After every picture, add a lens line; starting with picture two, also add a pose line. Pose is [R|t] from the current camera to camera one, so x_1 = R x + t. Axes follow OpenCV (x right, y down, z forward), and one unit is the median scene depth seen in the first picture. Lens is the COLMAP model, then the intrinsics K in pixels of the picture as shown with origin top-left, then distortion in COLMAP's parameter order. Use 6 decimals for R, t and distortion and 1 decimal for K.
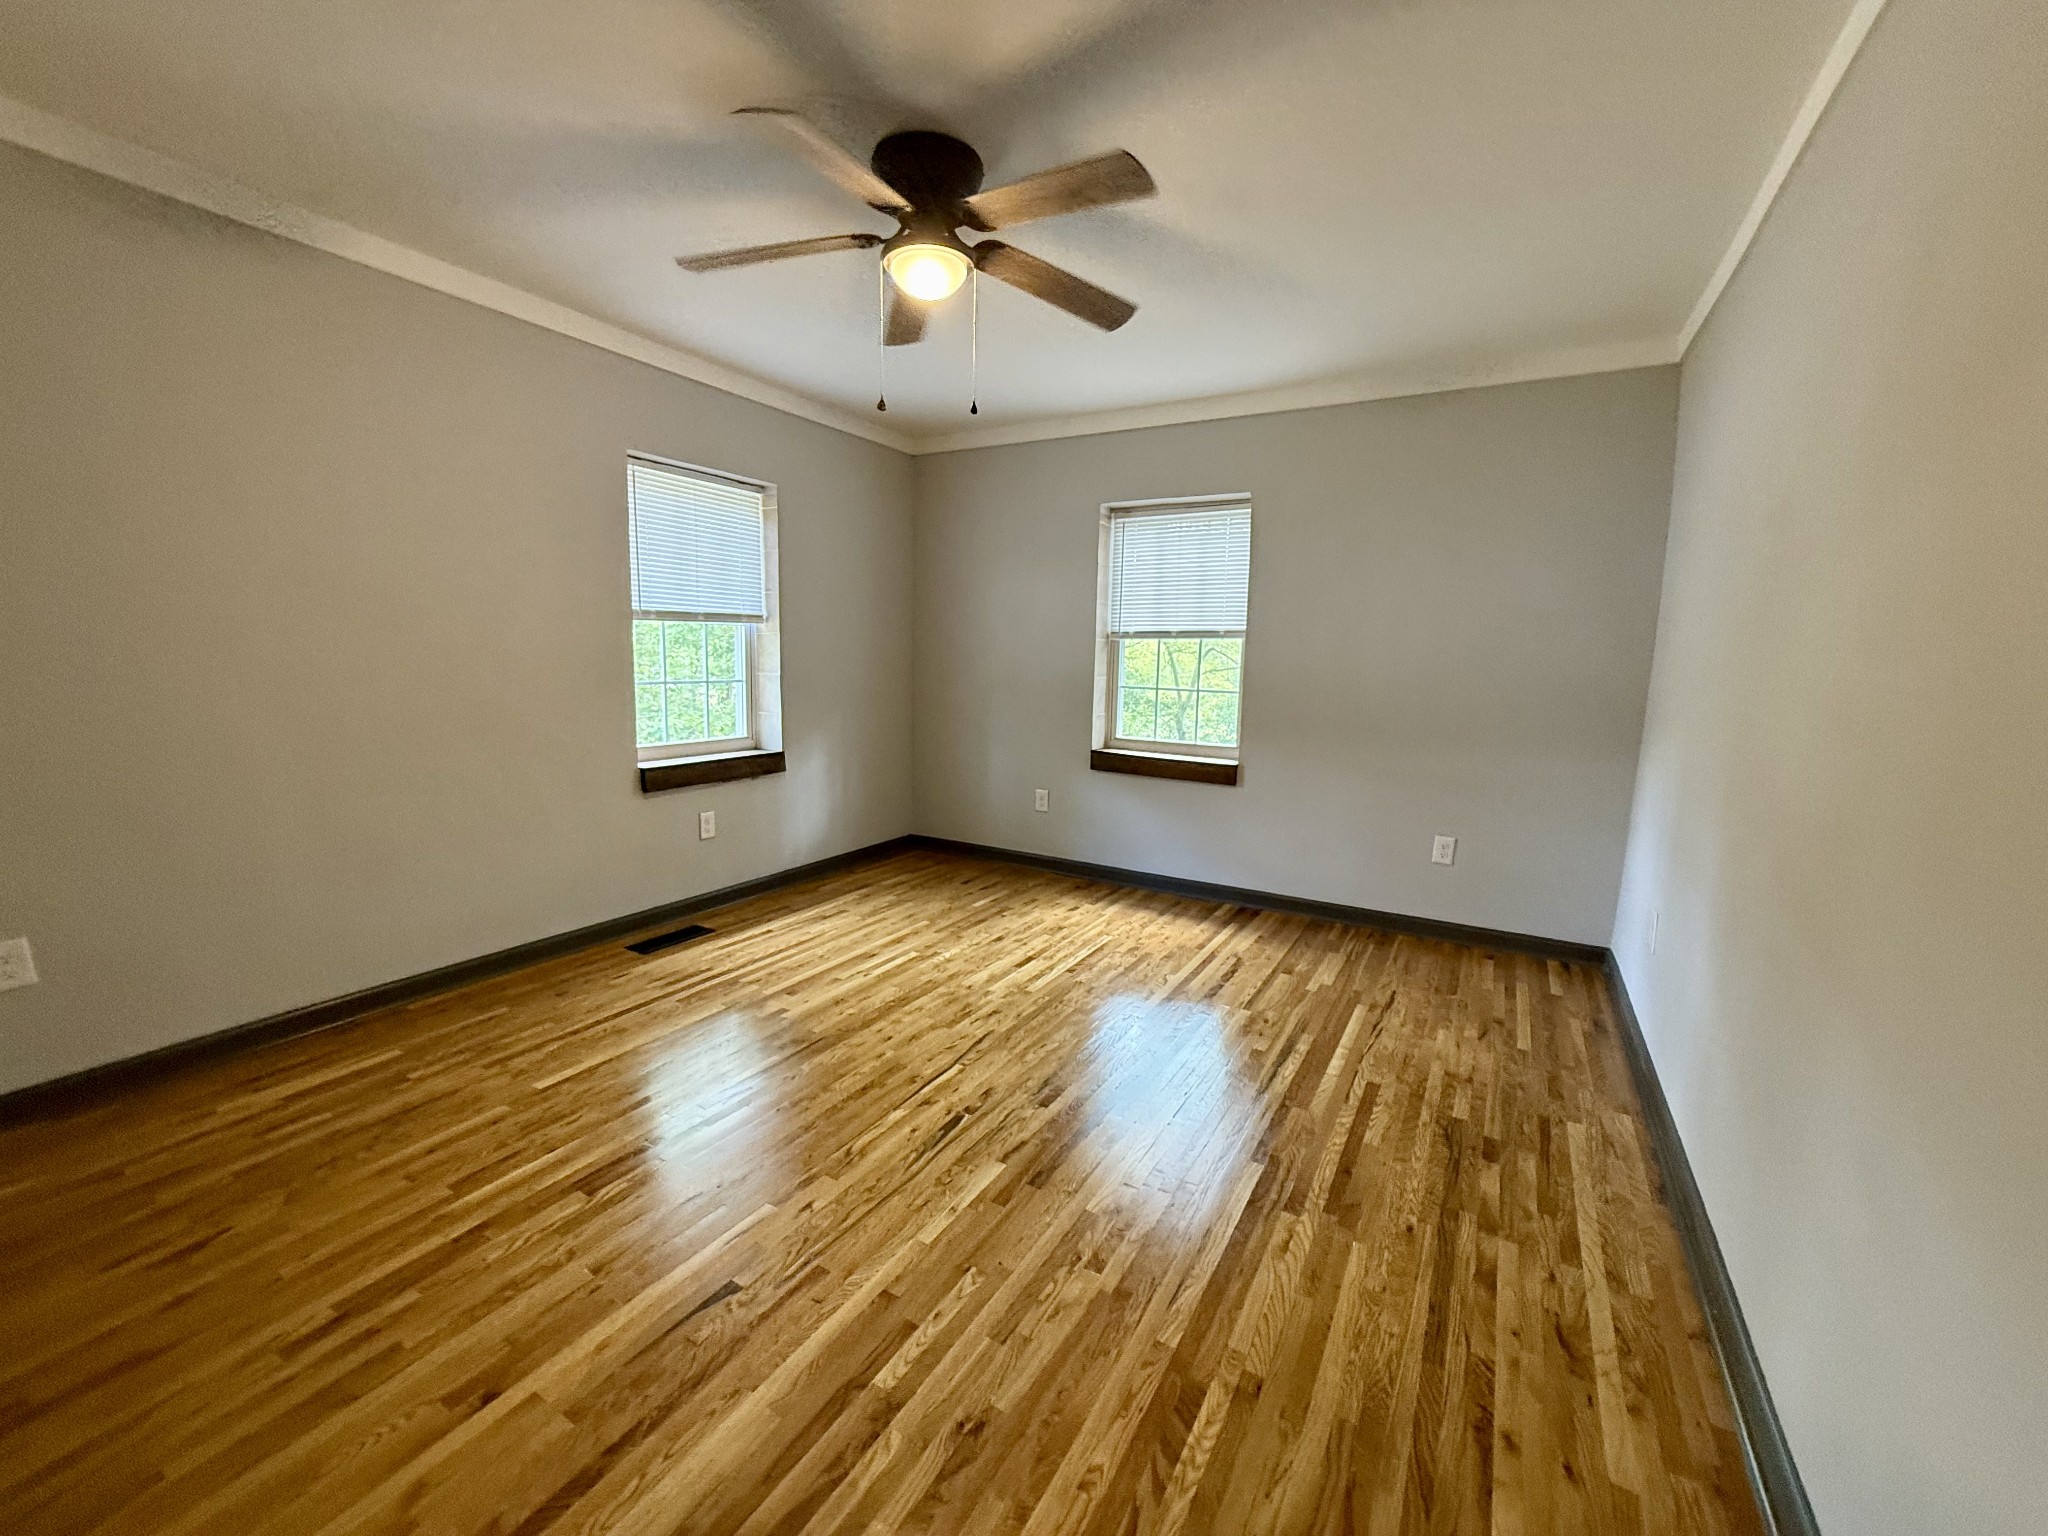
lens RADIAL K [[818.6, 0, 1033.3], [0, 818.6, 769.4], [0, 0, 1]] dist [-0.000197, -0.000309]
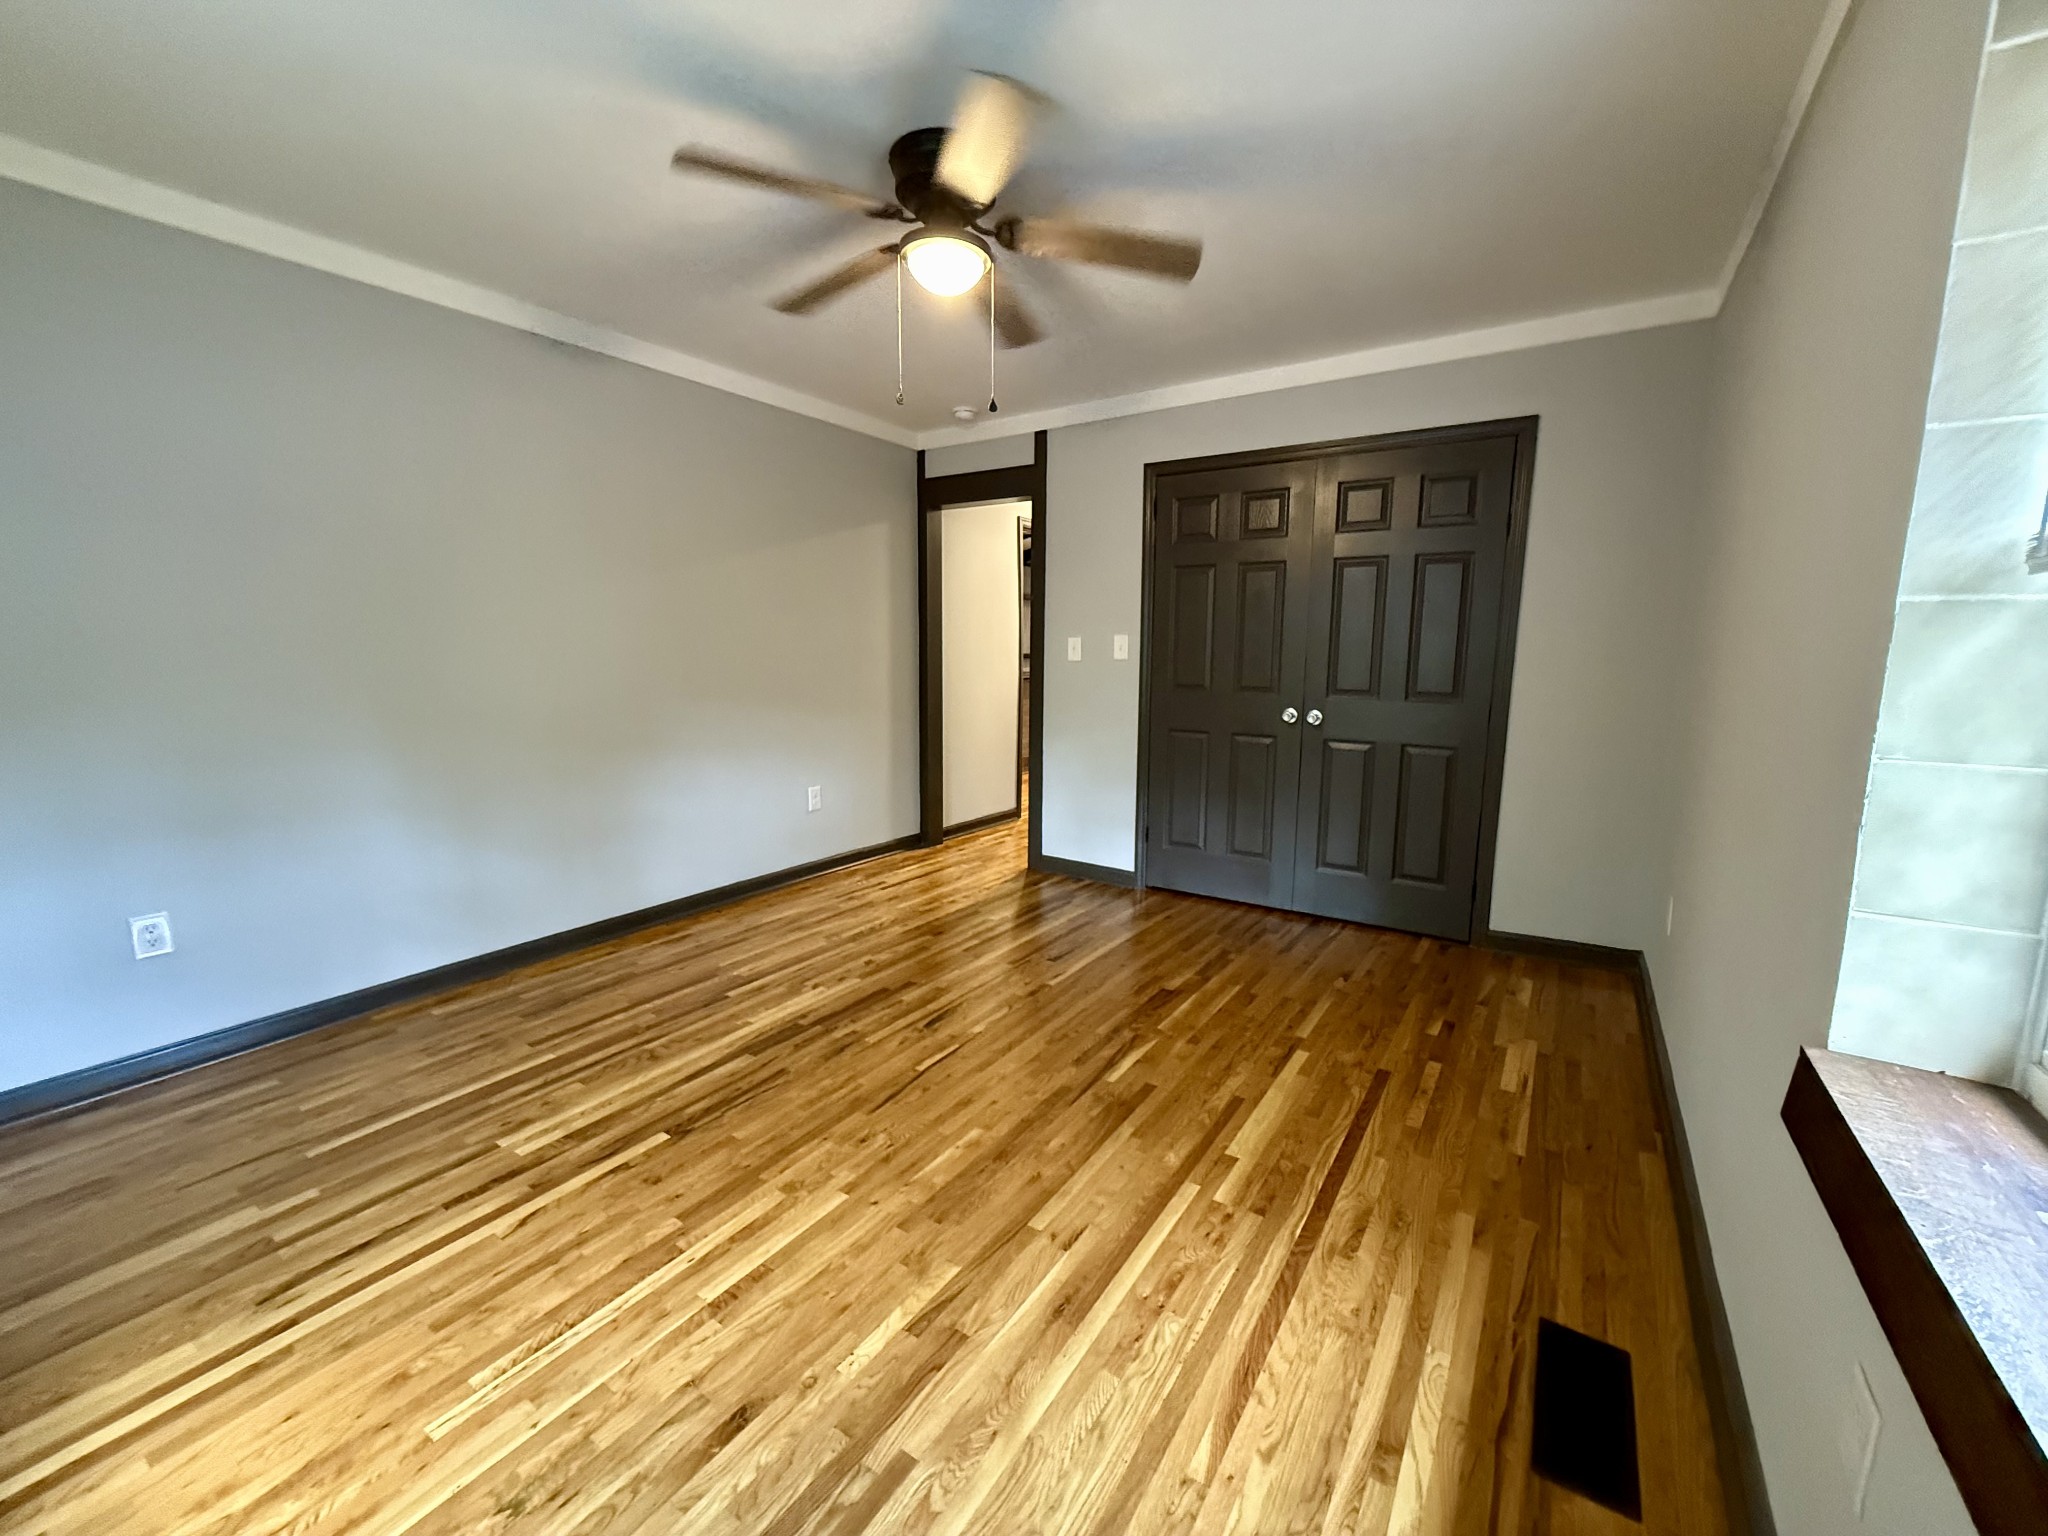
lens RADIAL K [[818.6, 0, 1033.3], [0, 818.6, 769.4], [0, 0, 1]] dist [-0.000197, -0.000309]
pose [[-0.998055, -0.037593, 0.049725, -0.267243], [-0.021280, 0.955246, 0.295046, -0.278749], [-0.058592, 0.293414, -0.954188, 1.856009]]
